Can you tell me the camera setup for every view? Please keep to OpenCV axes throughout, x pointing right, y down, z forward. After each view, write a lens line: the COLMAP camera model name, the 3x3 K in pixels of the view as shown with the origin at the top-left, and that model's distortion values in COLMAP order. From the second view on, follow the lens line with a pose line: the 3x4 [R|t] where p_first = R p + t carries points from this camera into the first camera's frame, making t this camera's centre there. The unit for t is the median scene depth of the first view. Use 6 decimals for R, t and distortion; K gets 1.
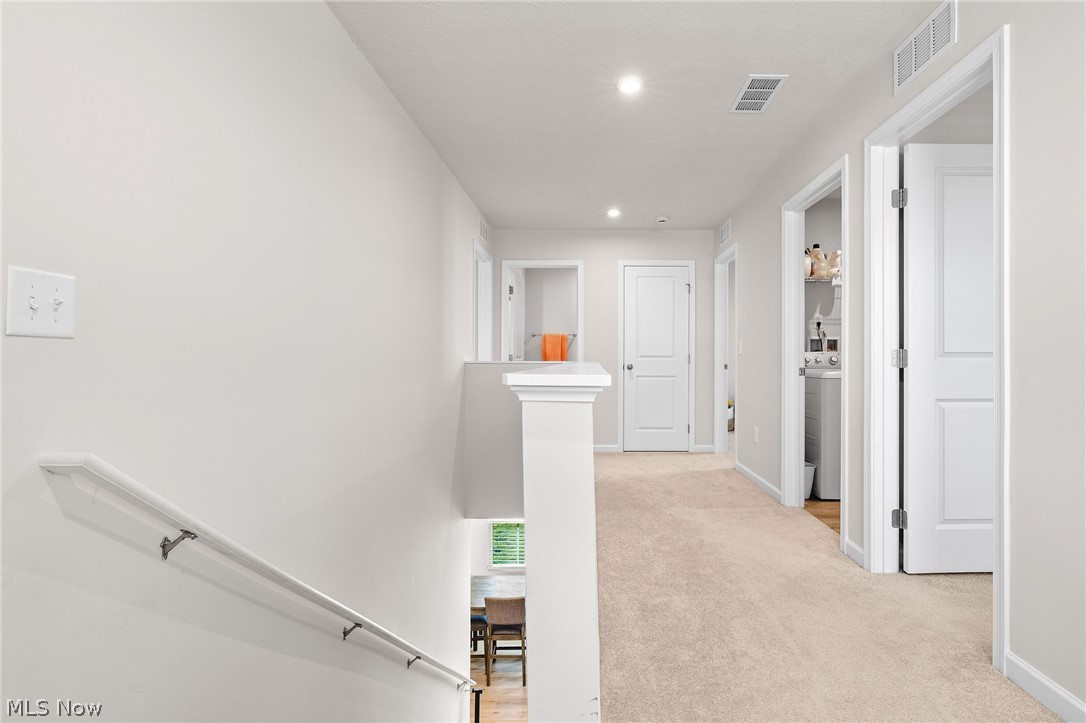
lens RADIAL K [[532.4, 0, 543.0], [0, 532.4, 361.5], [0, 0, 1]] dist [-0.001706, -0.000003]
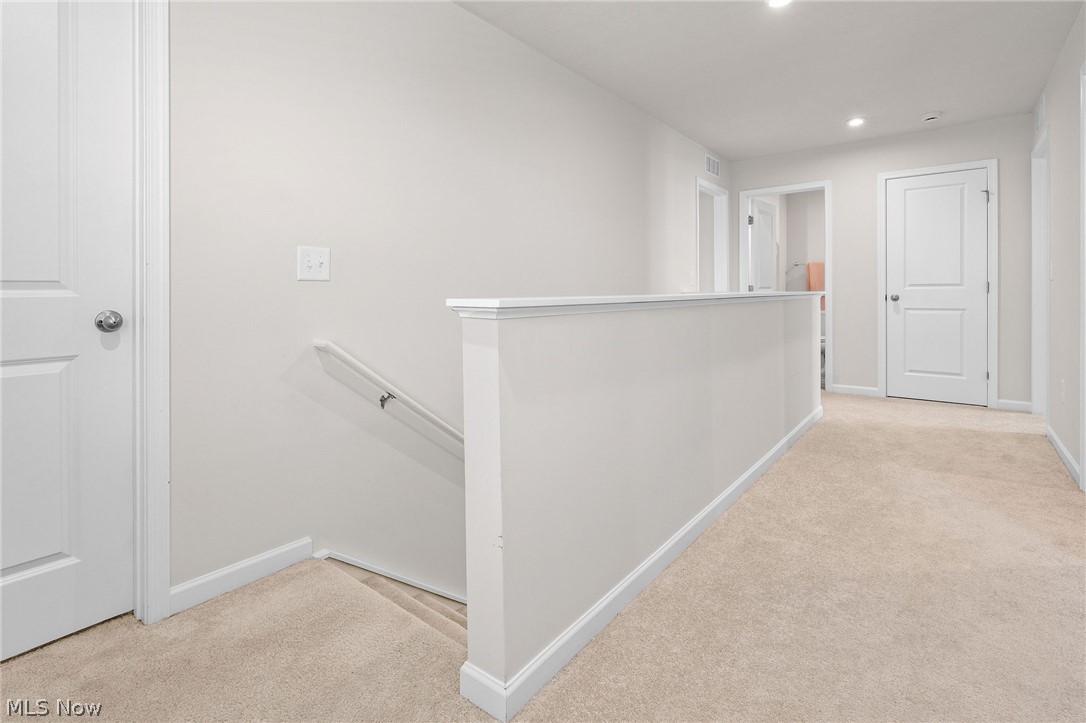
lens RADIAL K [[513.2, 0, 542.4], [0, 513.2, 297.6], [0, 0, 1]] dist [0.002017, 0.000392]
pose [[0.781100, -0.001855, -0.624403, 0.238210], [0.005775, 0.999974, 0.004254, 0.003375], [0.624379, -0.006928, 0.781091, 0.009967]]
